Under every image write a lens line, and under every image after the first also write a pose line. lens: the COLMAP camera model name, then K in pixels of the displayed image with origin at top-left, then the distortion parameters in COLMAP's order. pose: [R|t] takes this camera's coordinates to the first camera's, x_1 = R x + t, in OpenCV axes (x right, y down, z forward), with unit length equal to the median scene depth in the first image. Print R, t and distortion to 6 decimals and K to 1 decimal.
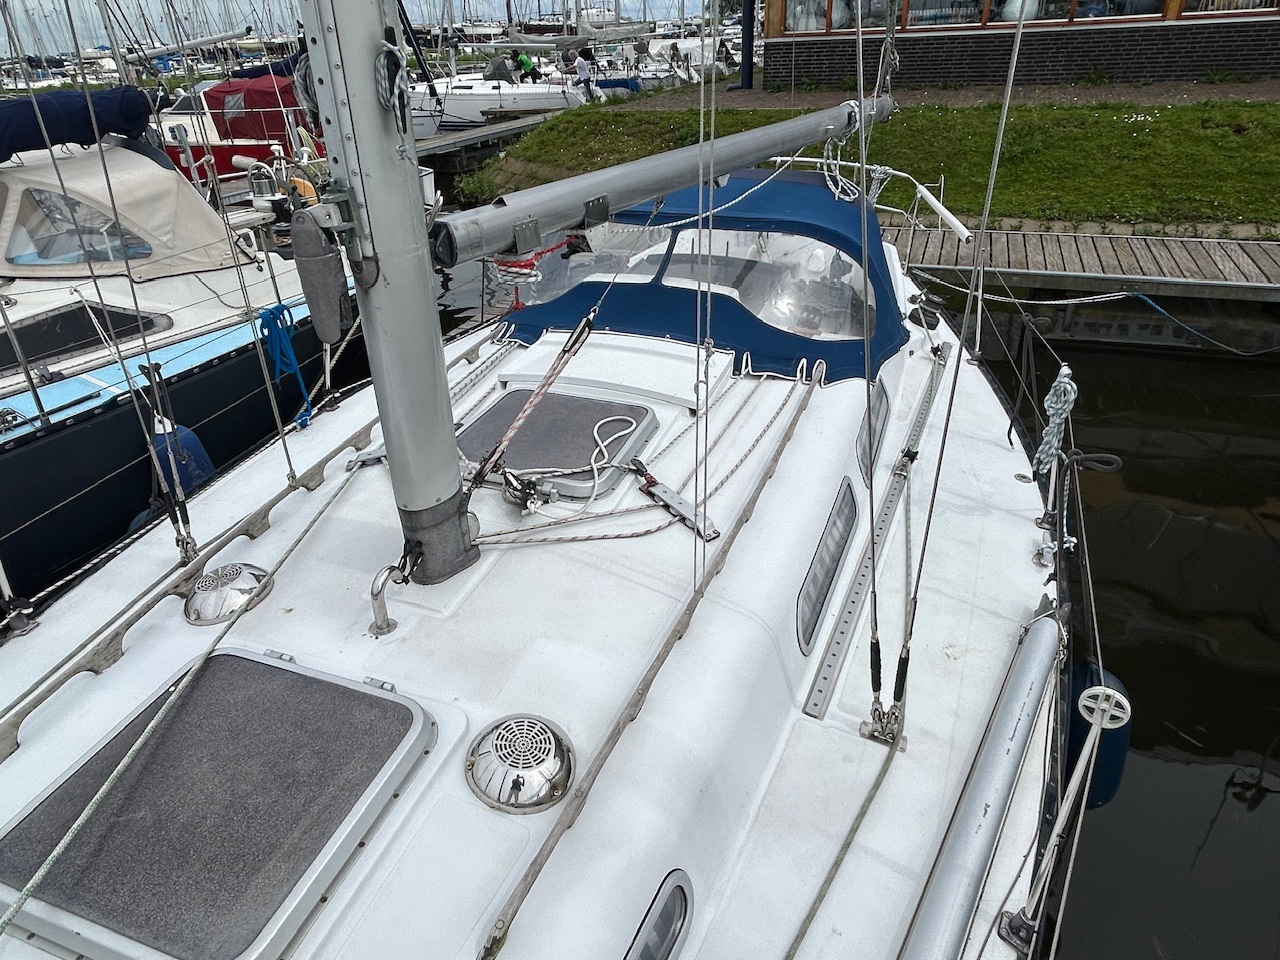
lens RADIAL K [[775.2, 0, 640.0], [0, 775.2, 480.0], [0, 0, 1]] dist [-0.024310, 0.004853]
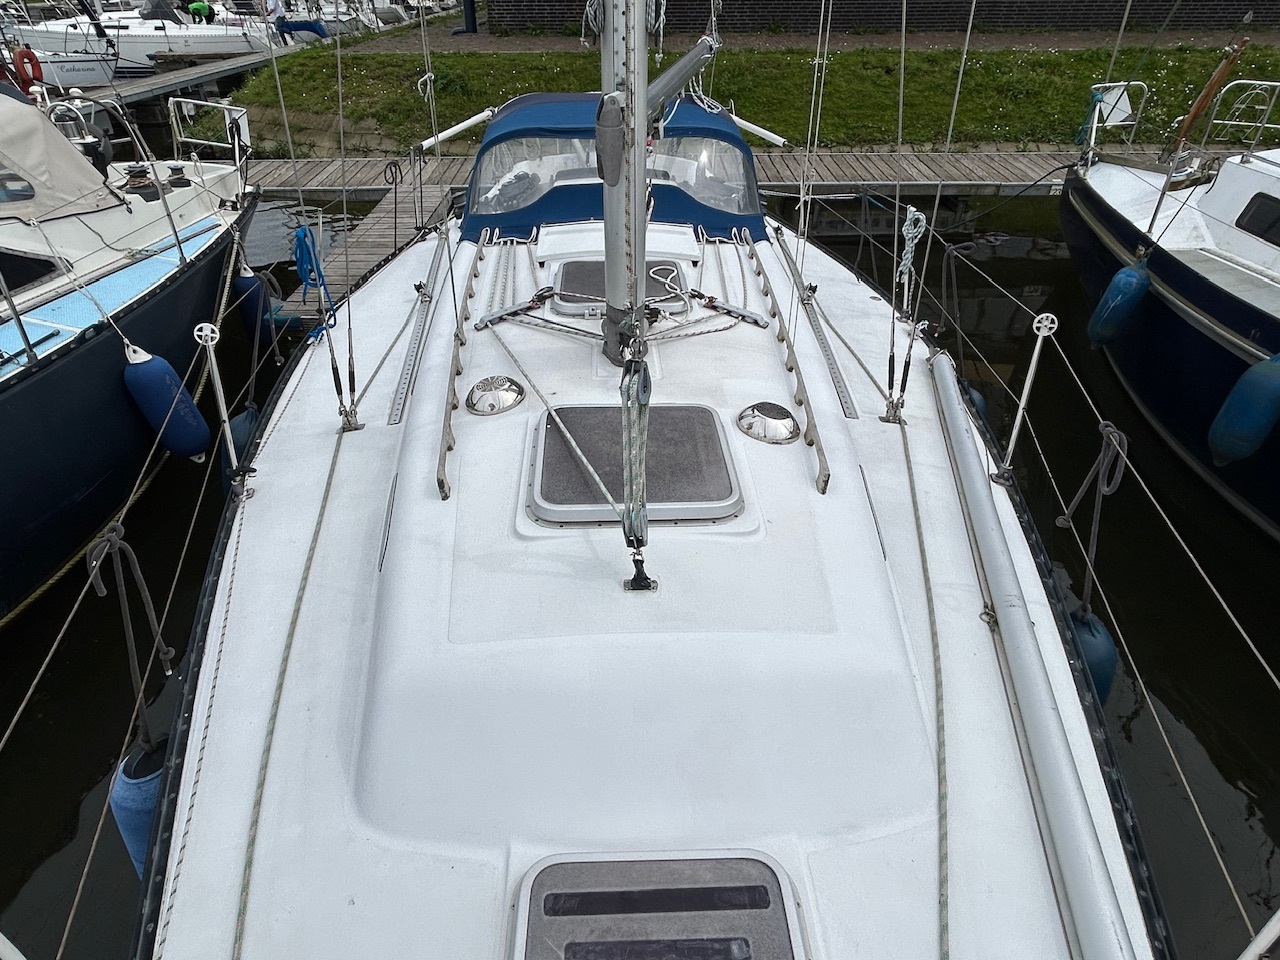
lens RADIAL K [[798.8, 0, 640.0], [0, 798.8, 480.0], [0, 0, 1]] dist [-0.047628, 0.022948]
pose [[0.919381, -0.175835, 0.351880, -0.185549], [0.160327, 0.984362, 0.072990, 0.054746], [-0.359212, -0.010690, 0.933195, -0.094118]]
